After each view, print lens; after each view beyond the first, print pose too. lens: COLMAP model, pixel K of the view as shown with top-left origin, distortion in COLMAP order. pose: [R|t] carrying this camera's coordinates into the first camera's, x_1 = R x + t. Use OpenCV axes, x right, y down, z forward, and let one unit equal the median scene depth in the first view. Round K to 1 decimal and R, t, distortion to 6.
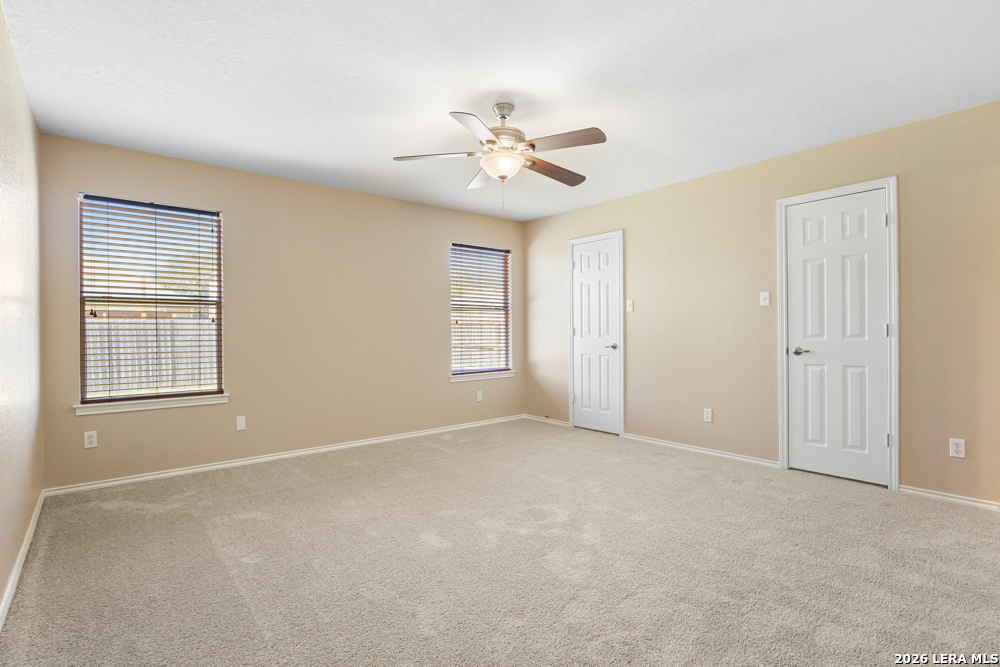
lens RADIAL K [[480.2, 0, 495.4], [0, 480.2, 331.2], [0, 0, 1]] dist [0.000654, -0.000038]
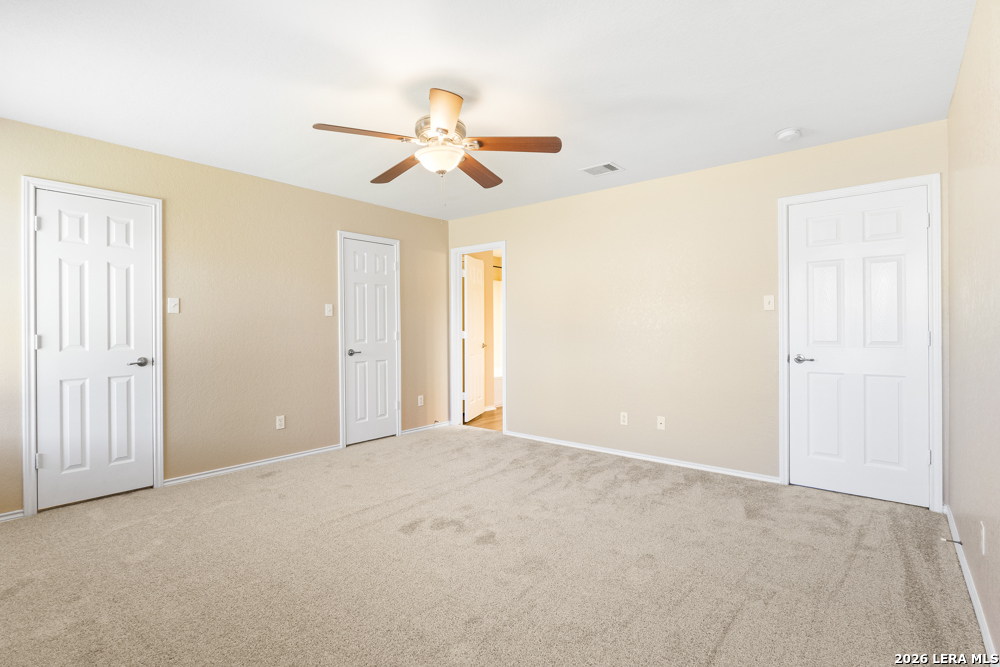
lens RADIAL K [[480.2, 0, 491.3], [0, 480.2, 336.4], [0, 0, 1]] dist [0.000654, -0.000038]
pose [[-0.164804, 0.000347, 0.986326, -0.533924], [0.014420, 0.999894, 0.002058, 0.000540], [-0.986221, 0.014562, -0.164791, 0.636298]]
